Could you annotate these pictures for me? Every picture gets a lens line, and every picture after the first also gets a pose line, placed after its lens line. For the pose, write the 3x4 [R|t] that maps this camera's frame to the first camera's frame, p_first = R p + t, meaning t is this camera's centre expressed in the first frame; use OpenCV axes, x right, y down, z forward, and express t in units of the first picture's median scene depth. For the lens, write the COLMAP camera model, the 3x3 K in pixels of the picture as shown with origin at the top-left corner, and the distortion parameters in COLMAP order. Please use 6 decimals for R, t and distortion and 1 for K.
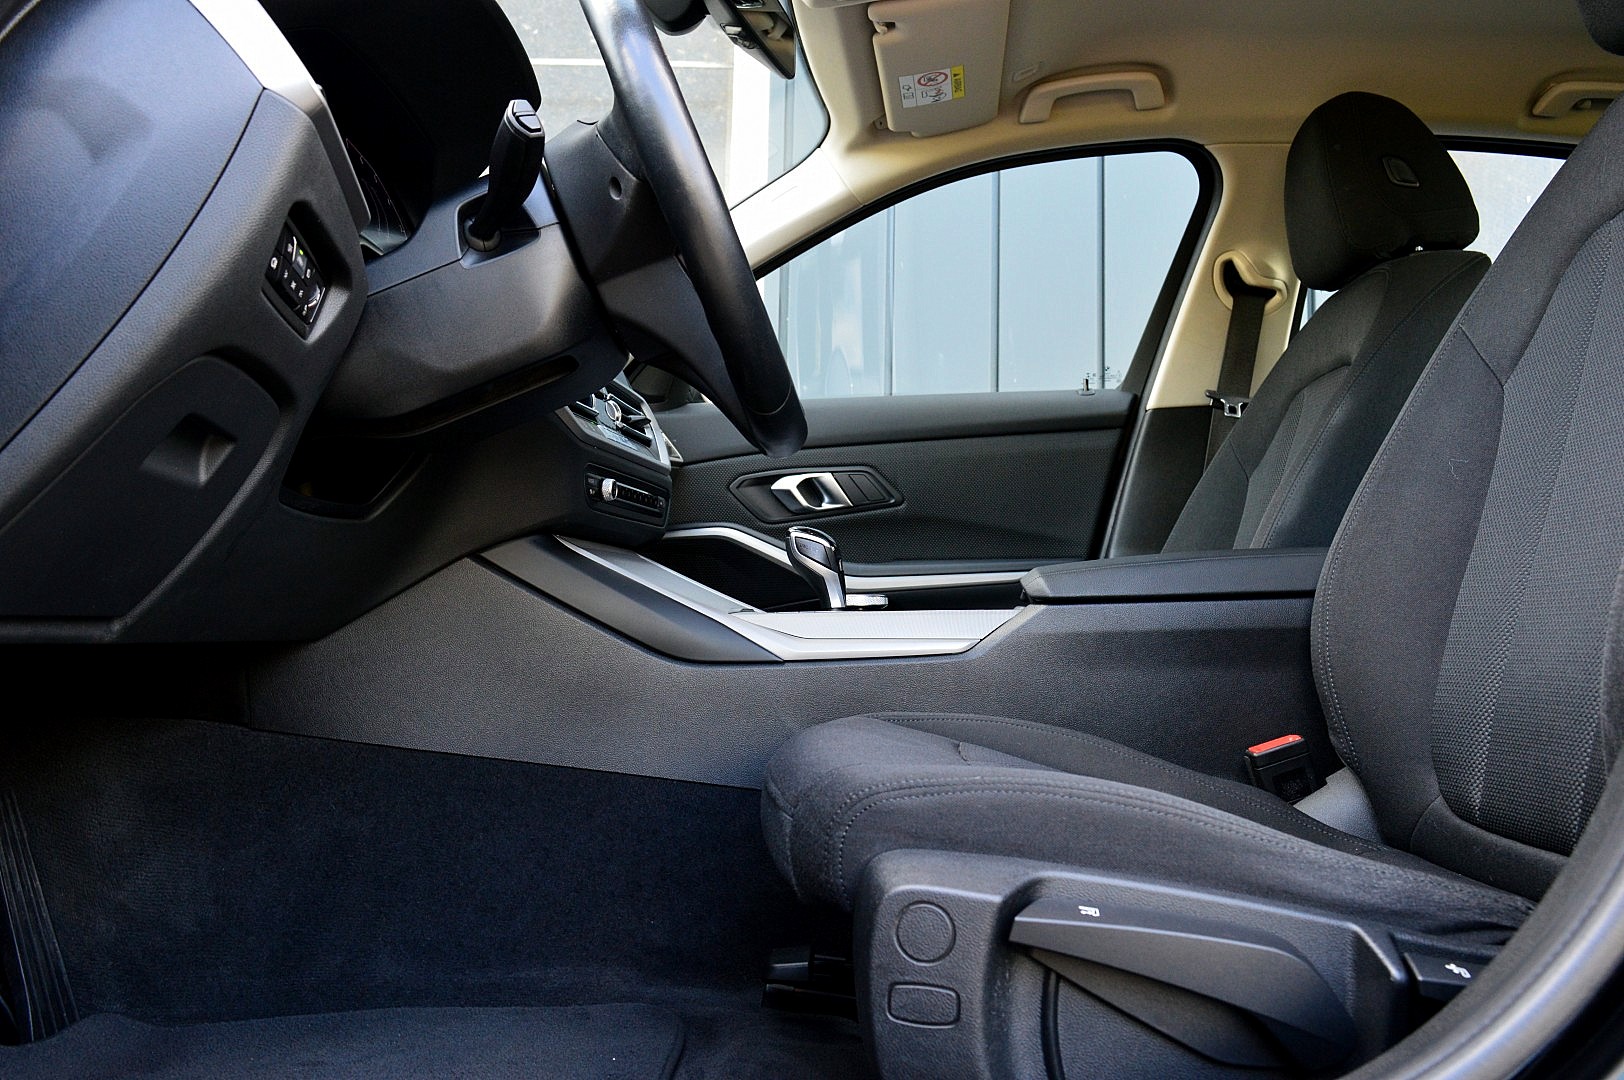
lens RADIAL K [[1418.4, 0, 815.3], [0, 1418.4, 536.6], [0, 0, 1]] dist [-0.005940, 0.001348]
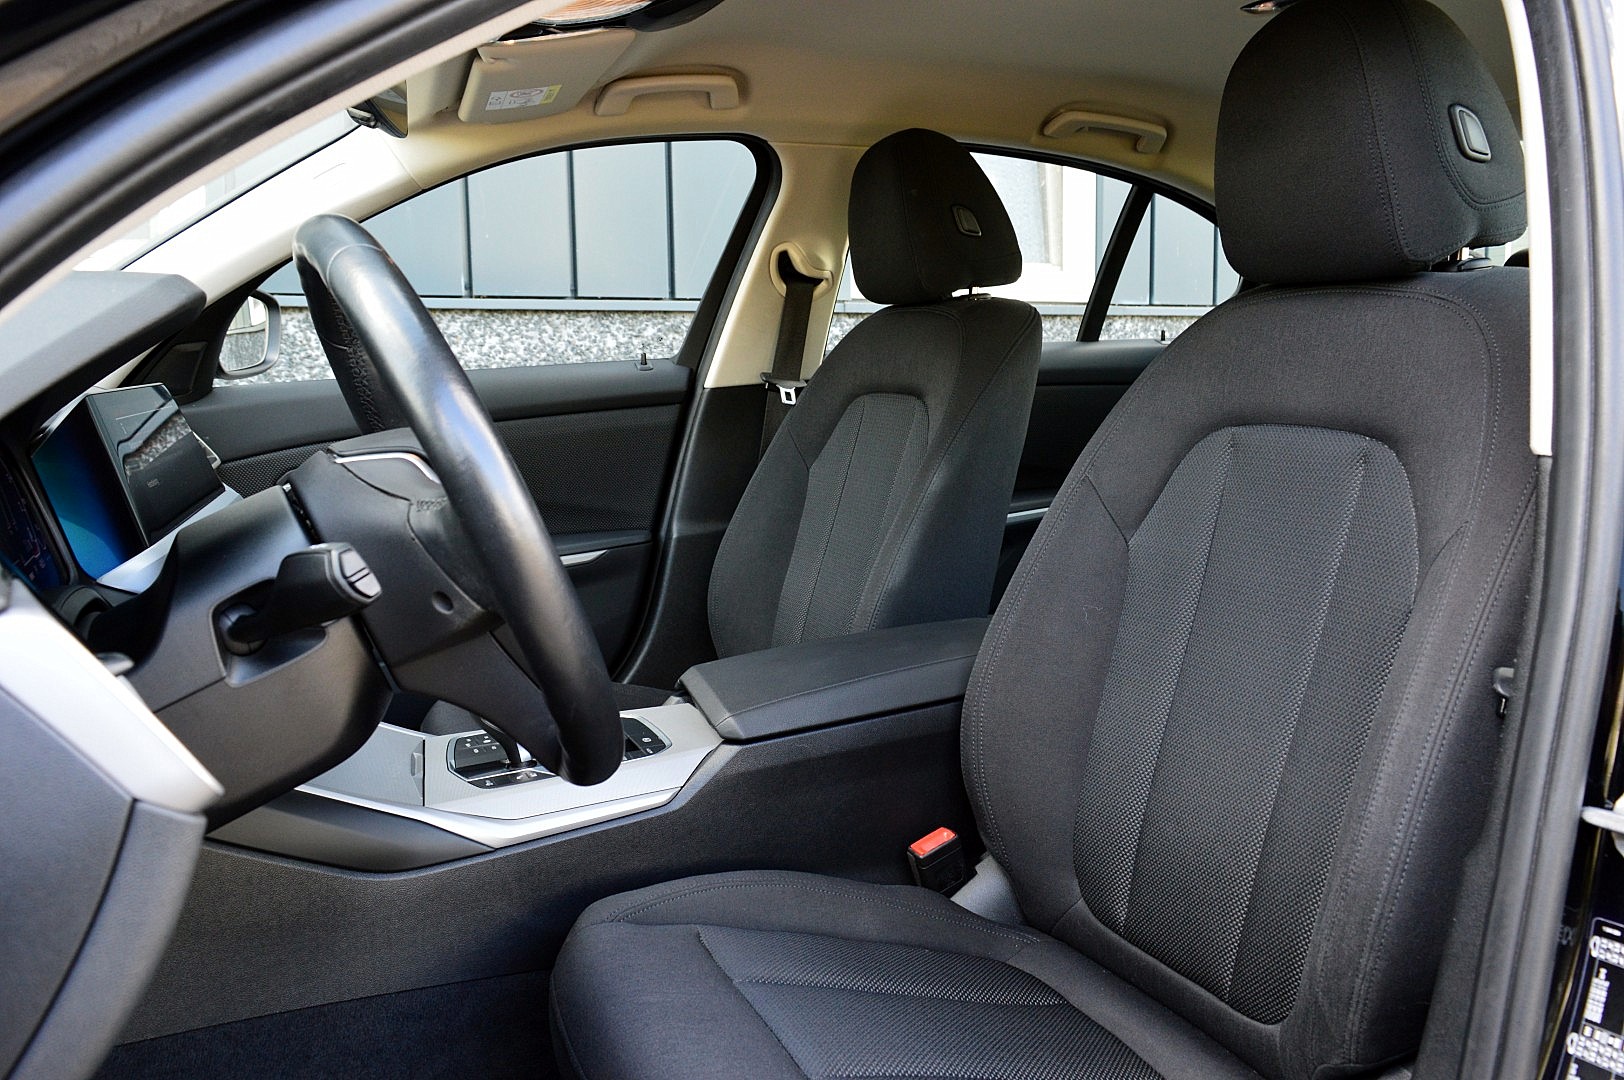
lens RADIAL K [[1303.0, 0, 807.6], [0, 1303.0, 543.7], [0, 0, 1]] dist [-0.011720, -0.004435]
pose [[0.901496, -0.087420, 0.423867, -0.120918], [-0.009995, 0.974921, 0.222329, -0.202753], [-0.432672, -0.204665, 0.878013, 0.109083]]
